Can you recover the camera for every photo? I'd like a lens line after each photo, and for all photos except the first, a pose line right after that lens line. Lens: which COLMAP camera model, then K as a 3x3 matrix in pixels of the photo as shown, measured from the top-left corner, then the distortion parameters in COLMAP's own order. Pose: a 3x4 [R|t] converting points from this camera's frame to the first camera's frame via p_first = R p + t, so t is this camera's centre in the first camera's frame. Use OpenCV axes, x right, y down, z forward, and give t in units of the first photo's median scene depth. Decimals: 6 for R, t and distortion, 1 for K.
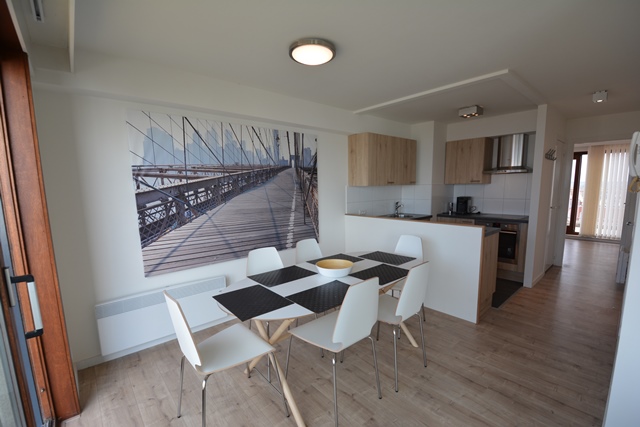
lens RADIAL K [[285.5, 0, 323.2], [0, 285.5, 221.3], [0, 0, 1]] dist [-0.019043, -0.000588]
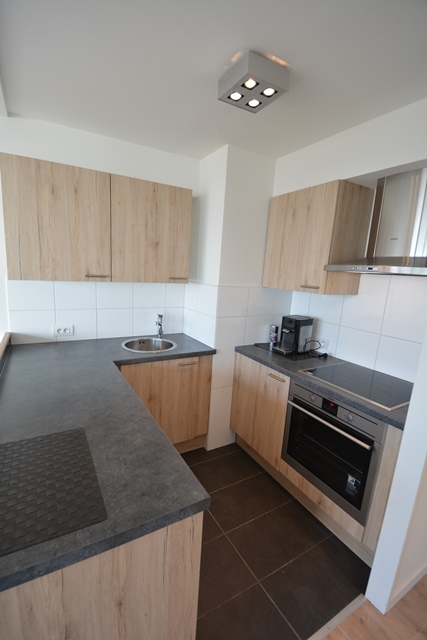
lens RADIAL K [[285.5, 0, 198.8], [0, 285.5, 318.0], [0, 0, 1]] dist [-0.019043, -0.000588]
pose [[0.973537, 0.106523, -0.202183, 0.459377], [-0.097094, 0.993697, 0.056026, -0.101436], [0.206877, -0.034913, 0.977744, 0.536906]]
